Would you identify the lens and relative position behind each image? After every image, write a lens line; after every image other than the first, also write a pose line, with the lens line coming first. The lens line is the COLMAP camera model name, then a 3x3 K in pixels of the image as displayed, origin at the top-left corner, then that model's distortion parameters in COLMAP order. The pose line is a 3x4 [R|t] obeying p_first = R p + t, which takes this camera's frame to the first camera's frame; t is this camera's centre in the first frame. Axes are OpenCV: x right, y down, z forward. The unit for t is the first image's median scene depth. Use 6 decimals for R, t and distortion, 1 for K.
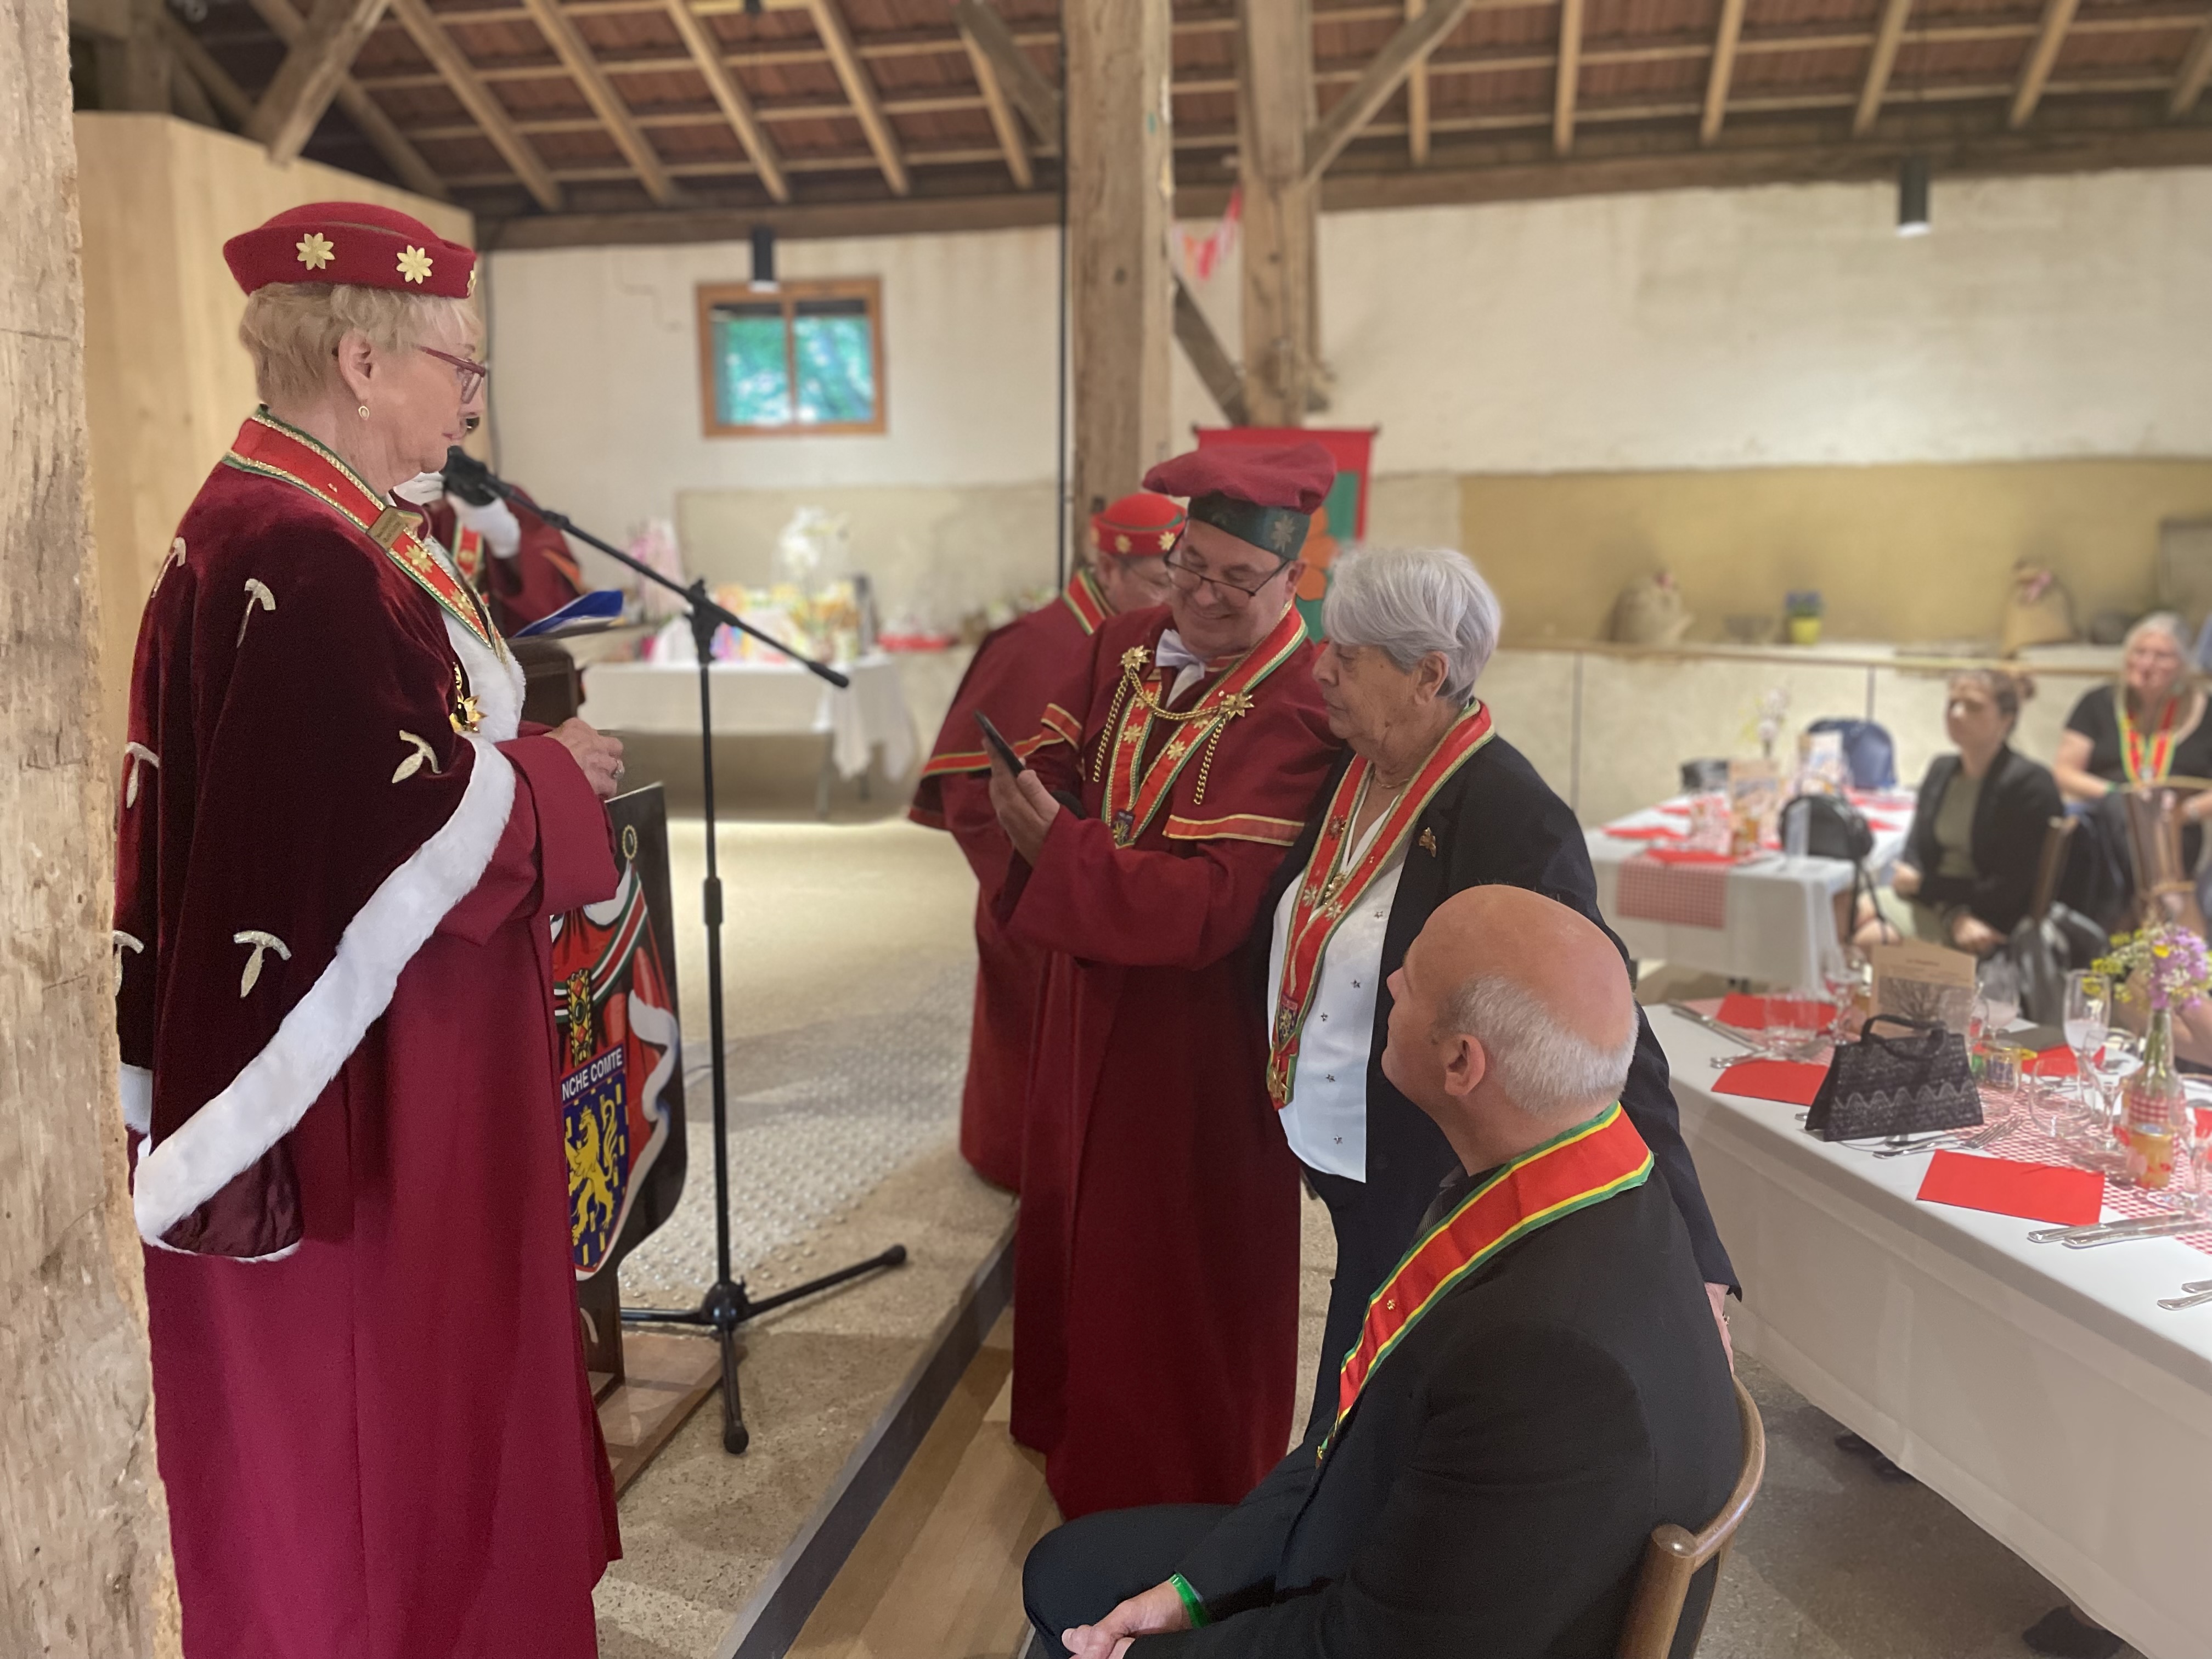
lens RADIAL K [[1667.0, 0, 1116.4], [0, 1667.0, 796.3], [0, 0, 1]] dist [0.094726, -0.122799]
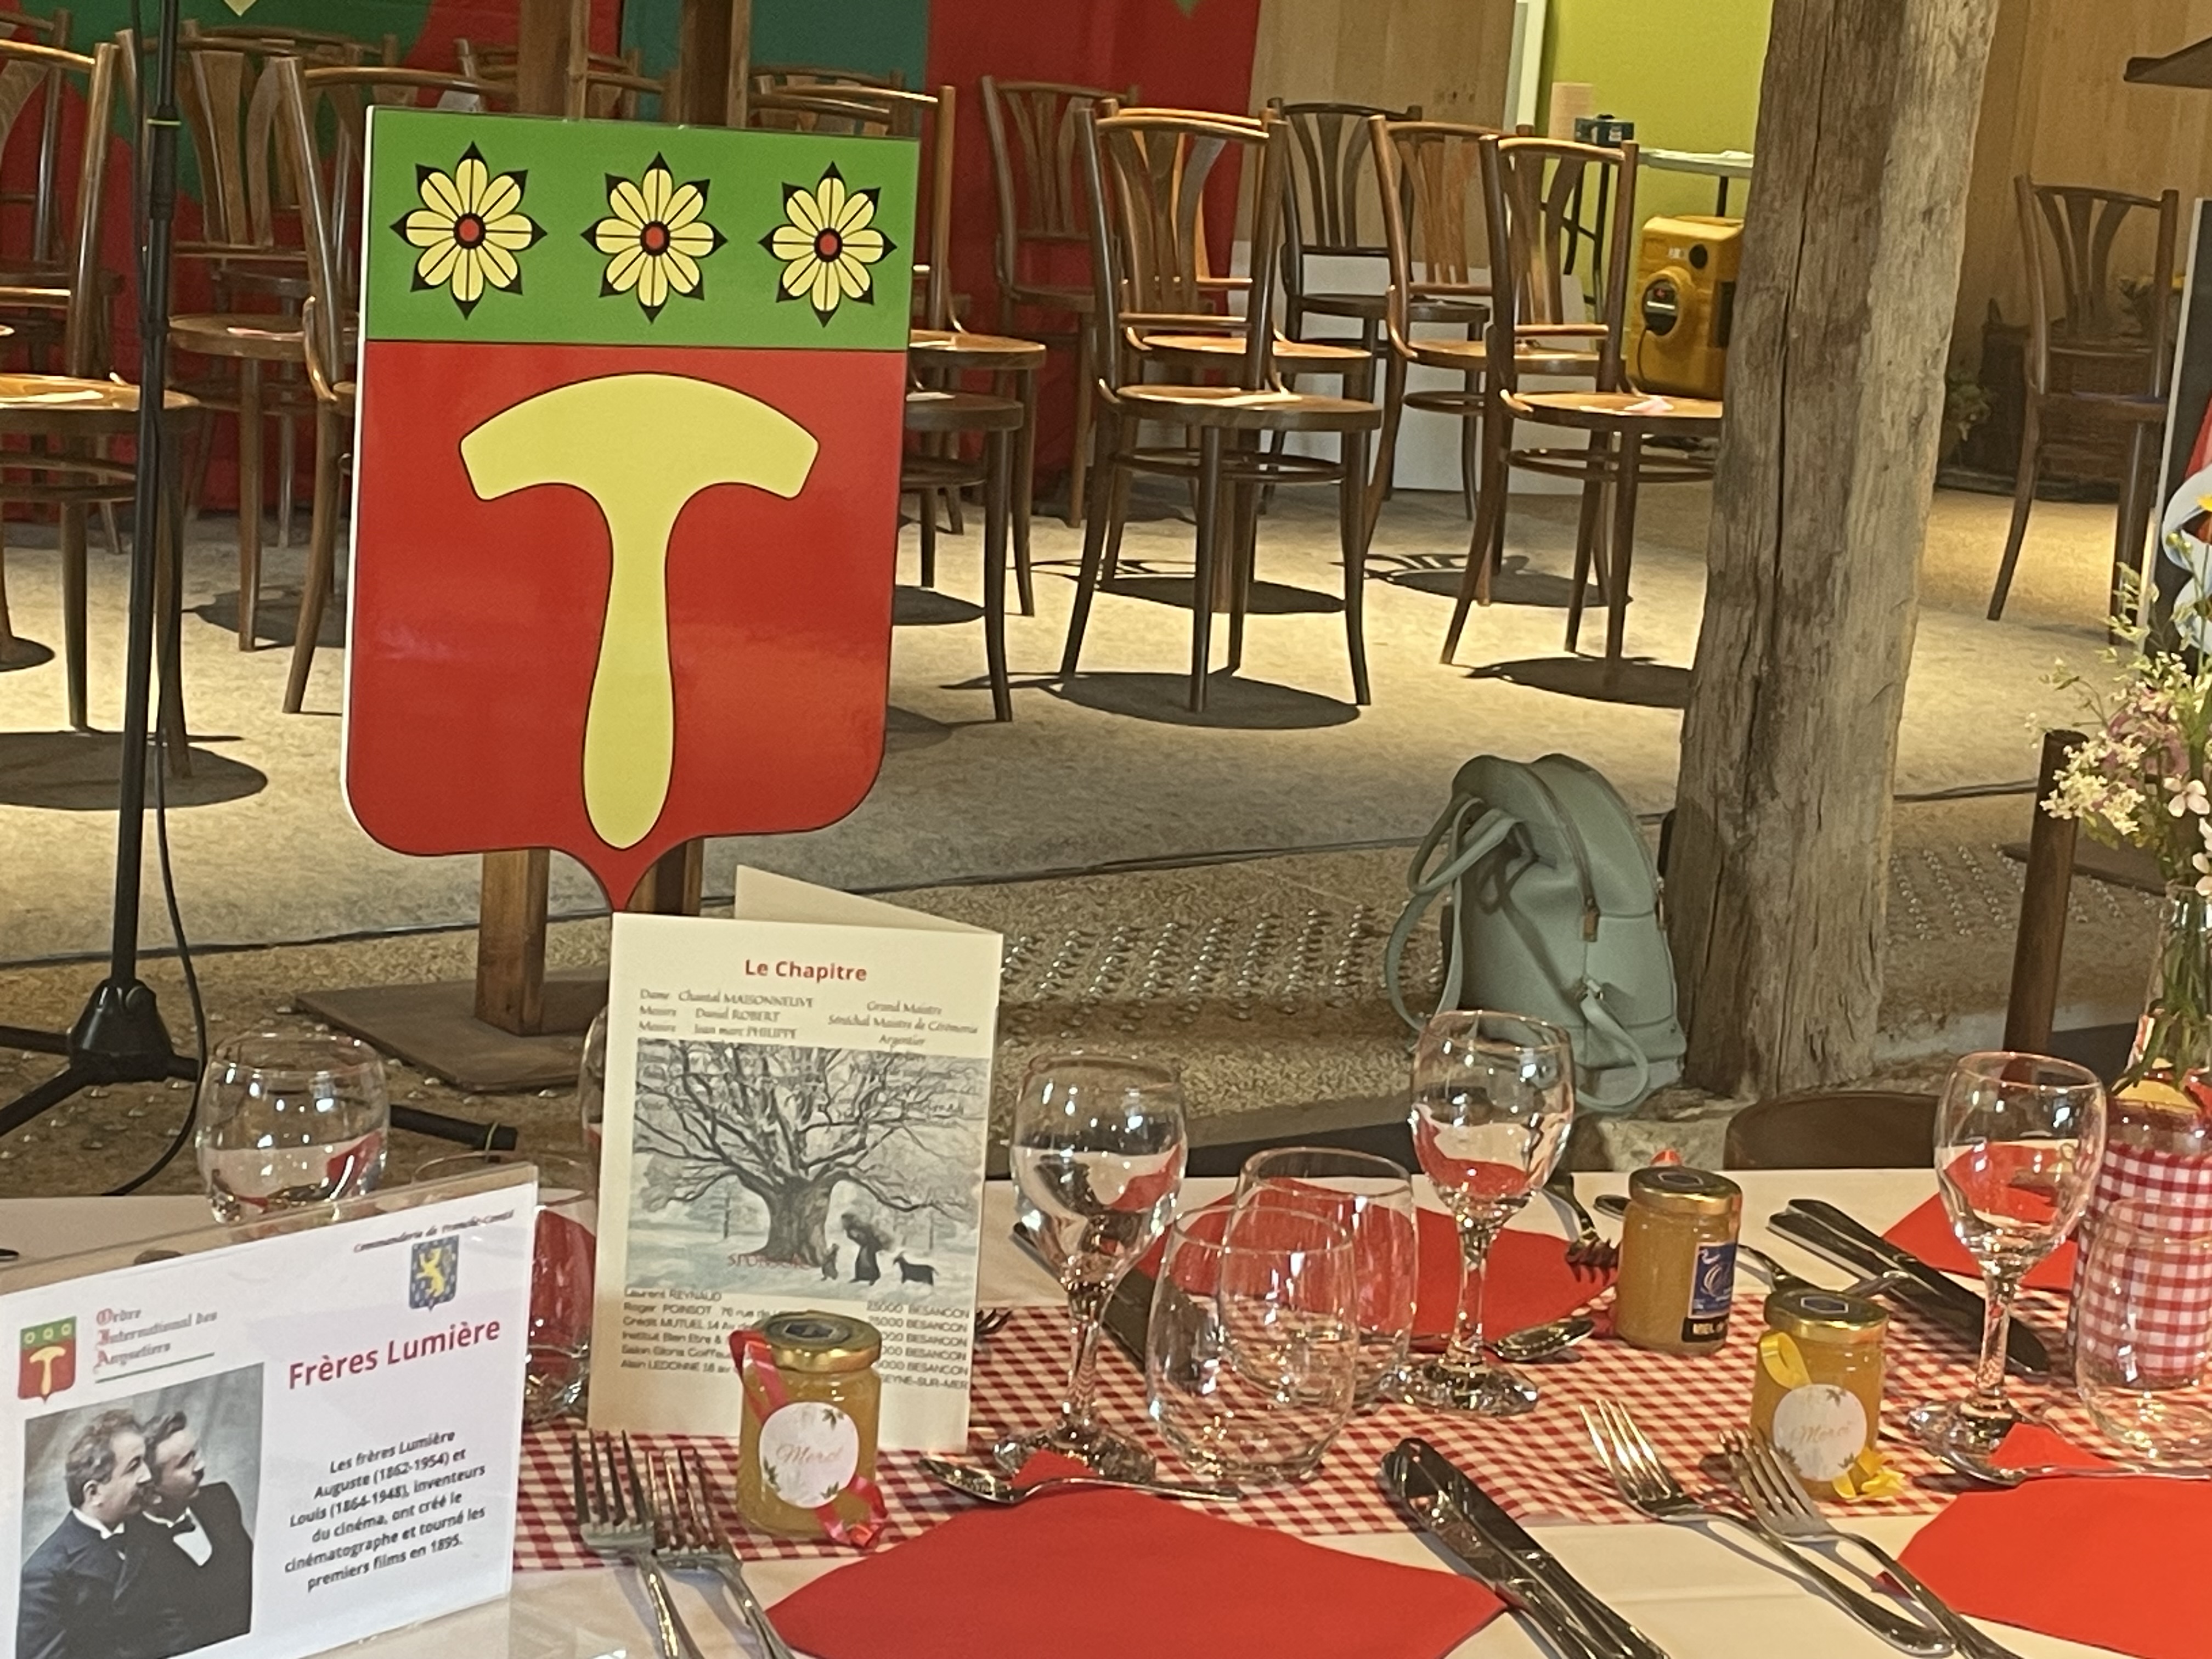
lens RADIAL K [[4117.8, 0, 1128.1], [0, 4117.8, 836.5], [0, 0, 1]] dist [0.083853, 0.000000]
pose [[0.764523, 0.194590, -0.614523, 0.599853], [-0.180263, 0.979851, 0.086008, 0.263641], [0.618878, 0.045020, 0.784196, -1.135205]]
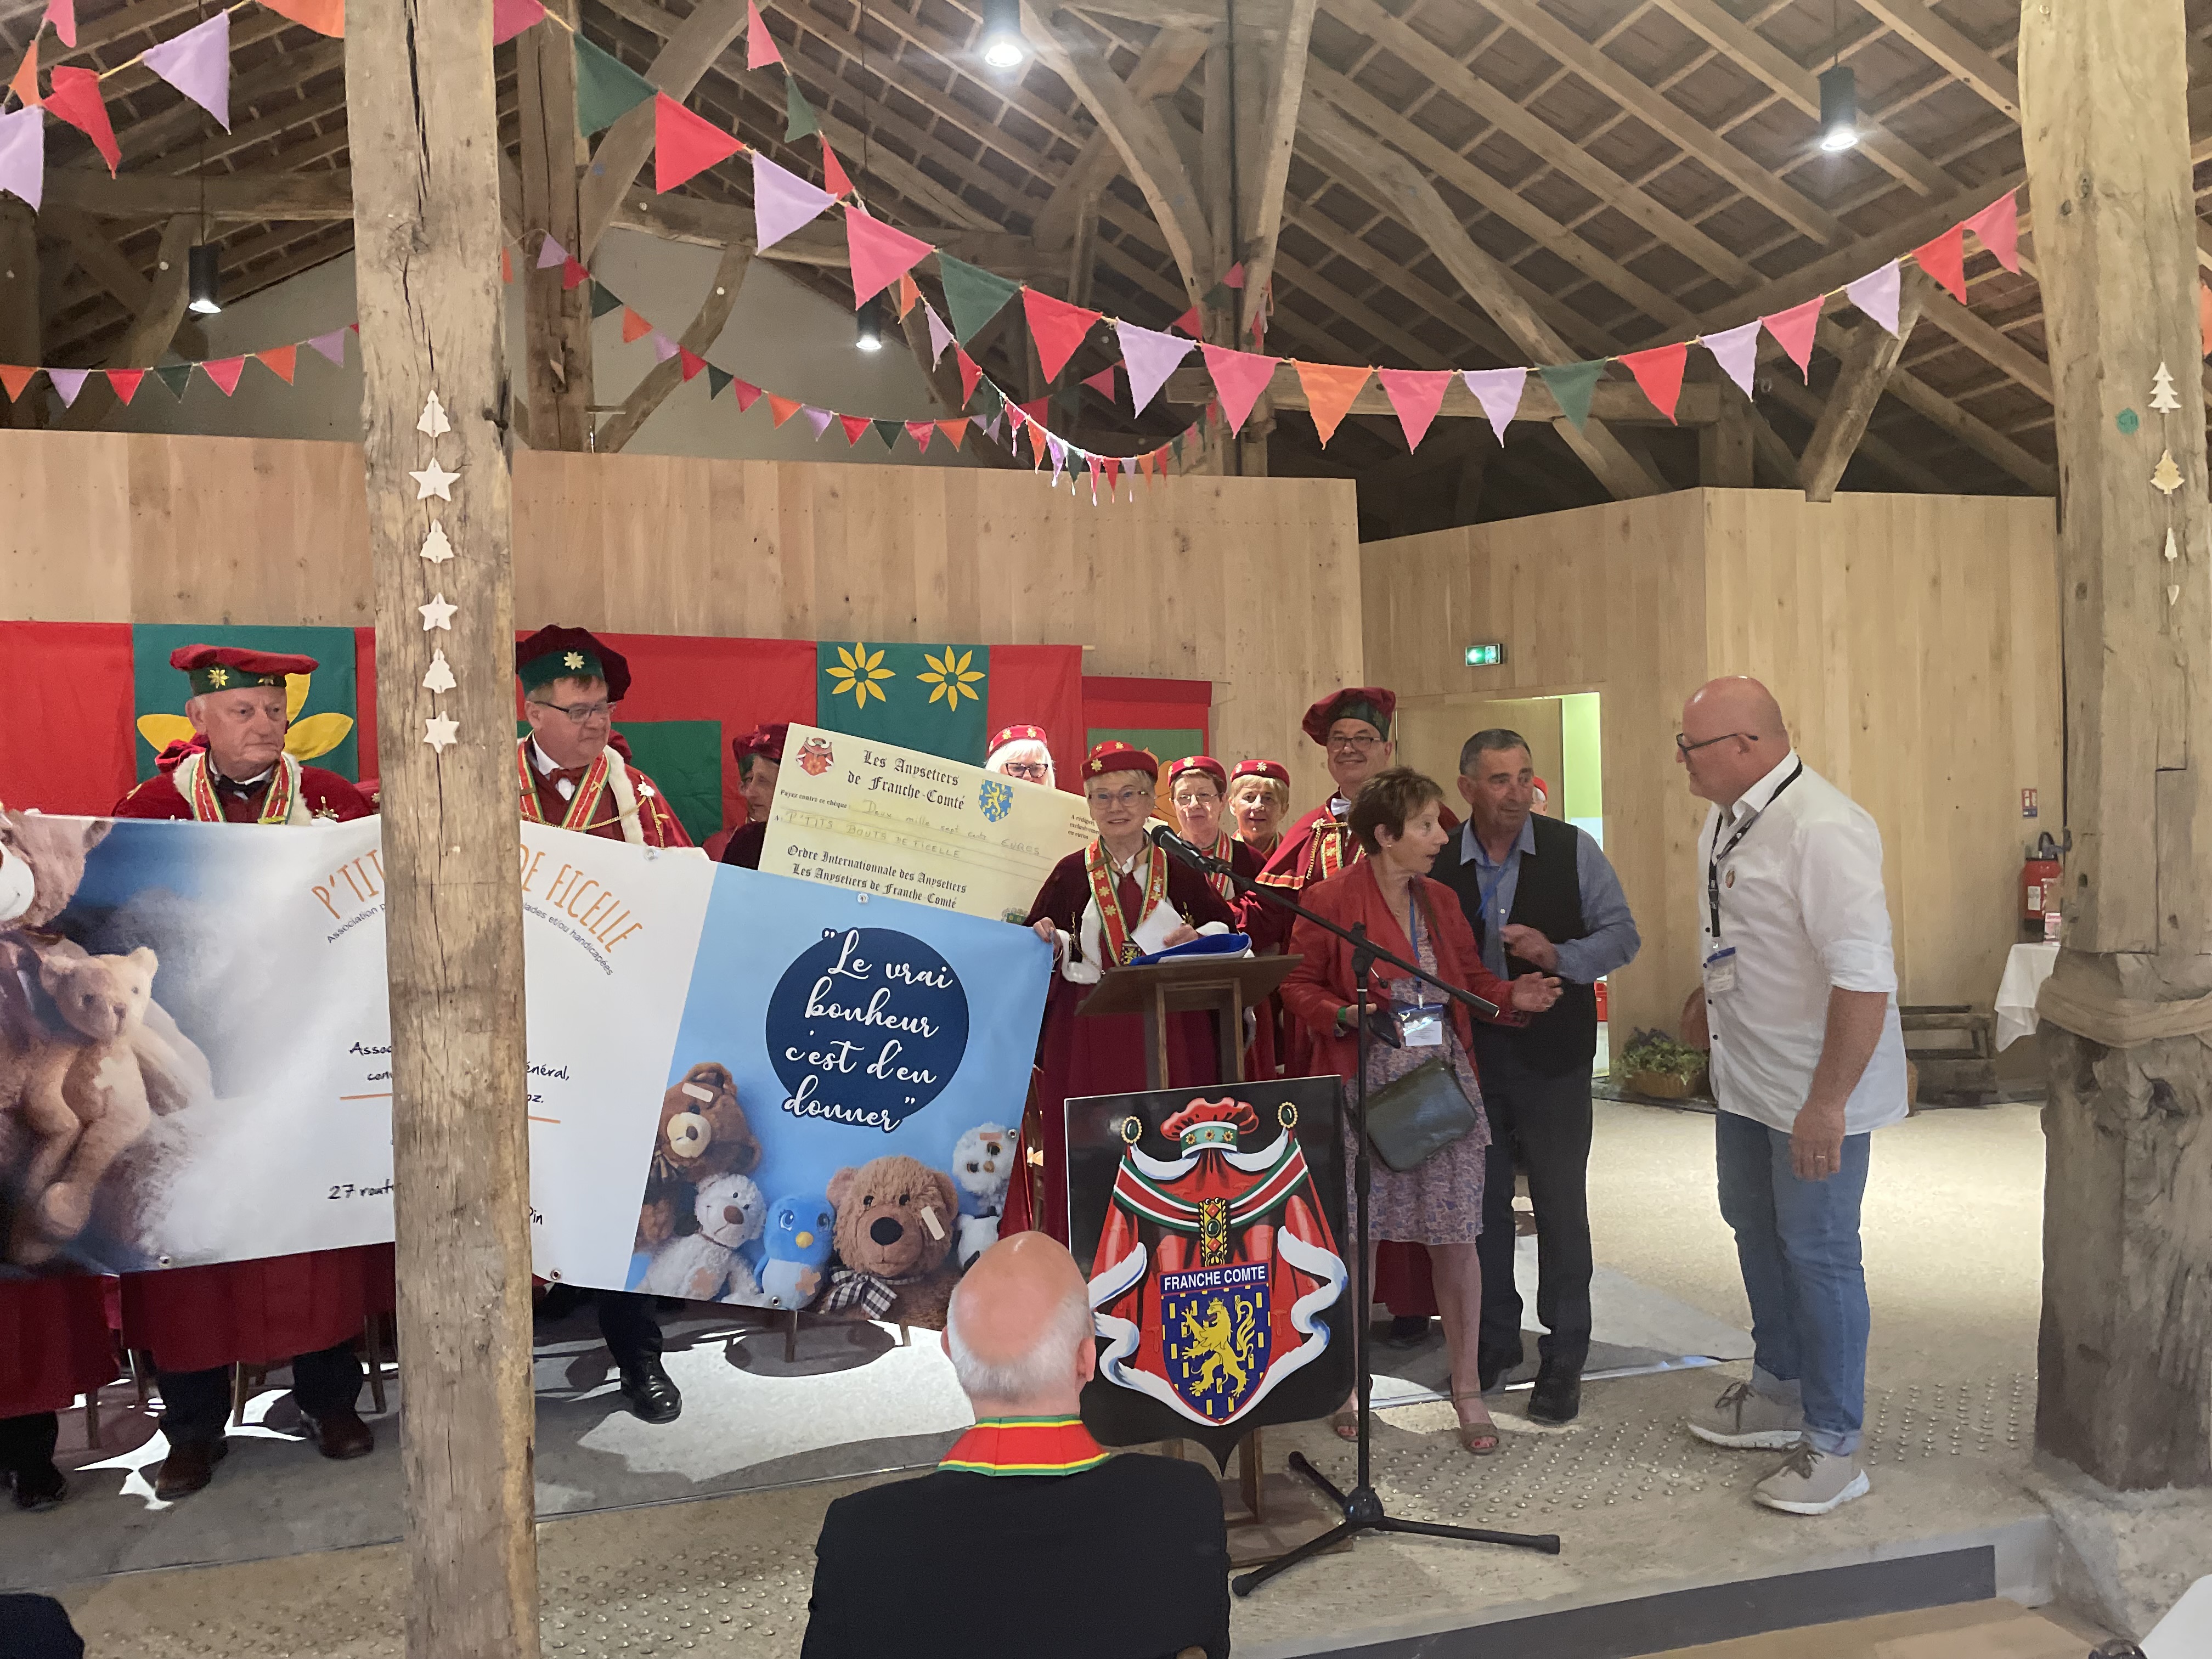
lens RADIAL K [[1667.0, 0, 1100.5], [0, 1667.0, 795.2], [0, 0, 1]] dist [0.094726, -0.122799]
pose [[0.467692, -0.006729, -0.883866, 0.858701], [-0.113255, 0.991272, -0.067475, -0.123392], [0.876606, 0.131660, 0.462848, 0.203825]]
